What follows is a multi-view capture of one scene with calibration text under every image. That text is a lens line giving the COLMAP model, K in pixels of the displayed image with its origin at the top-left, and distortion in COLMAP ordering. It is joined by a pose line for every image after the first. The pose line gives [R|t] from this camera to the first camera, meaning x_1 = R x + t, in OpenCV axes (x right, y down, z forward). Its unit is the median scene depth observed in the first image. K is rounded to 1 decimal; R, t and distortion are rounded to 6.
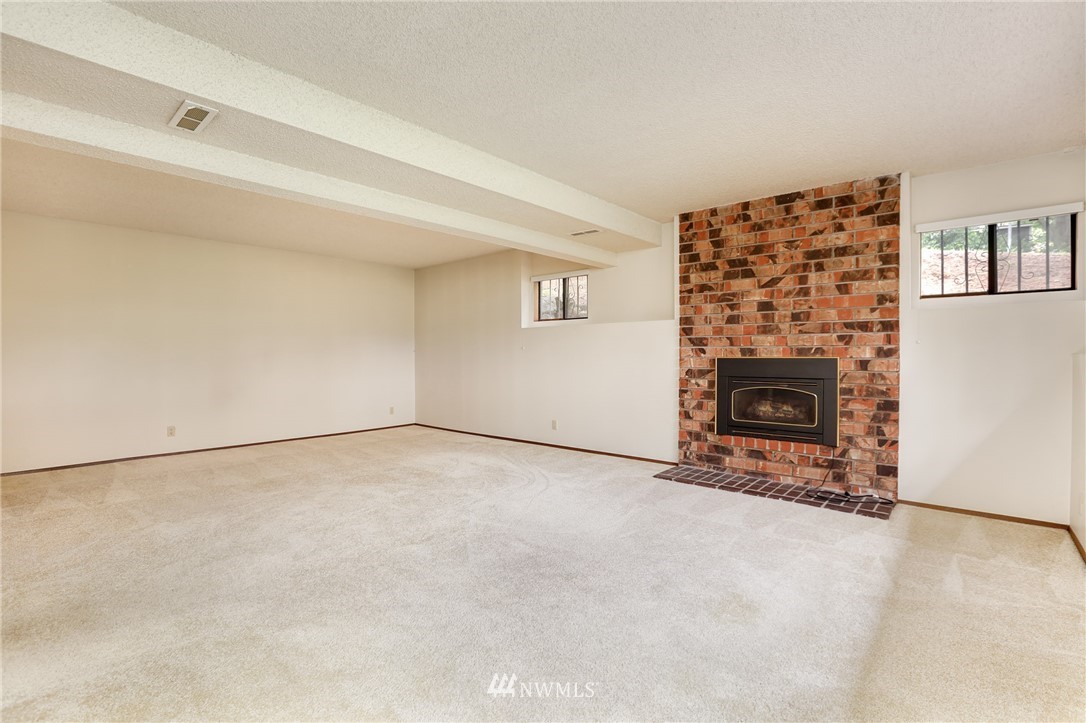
lens RADIAL K [[503.7, 0, 542.7], [0, 503.7, 364.4], [0, 0, 1]] dist [-0.028086, 0.006978]
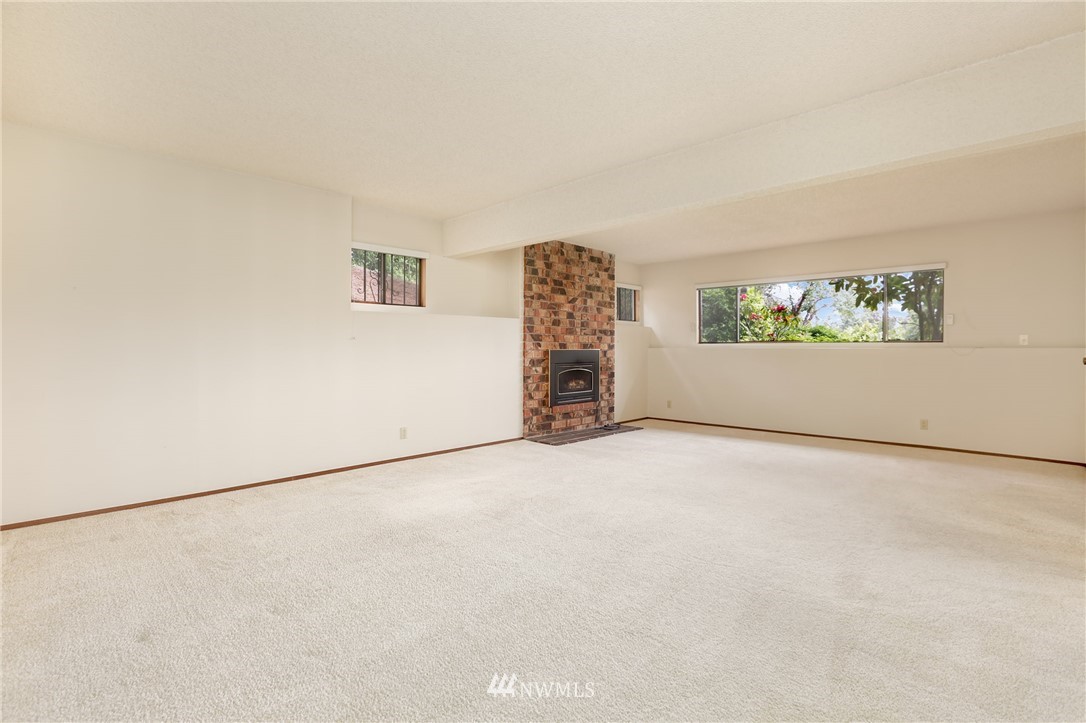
lens RADIAL K [[503.7, 0, 543.1], [0, 503.7, 350.0], [0, 0, 1]] dist [-0.028086, 0.006978]
pose [[0.049533, -0.004616, 0.998762, -1.045494], [0.015294, 0.999876, 0.003862, -0.019514], [-0.998655, 0.015084, 0.049598, 0.985874]]
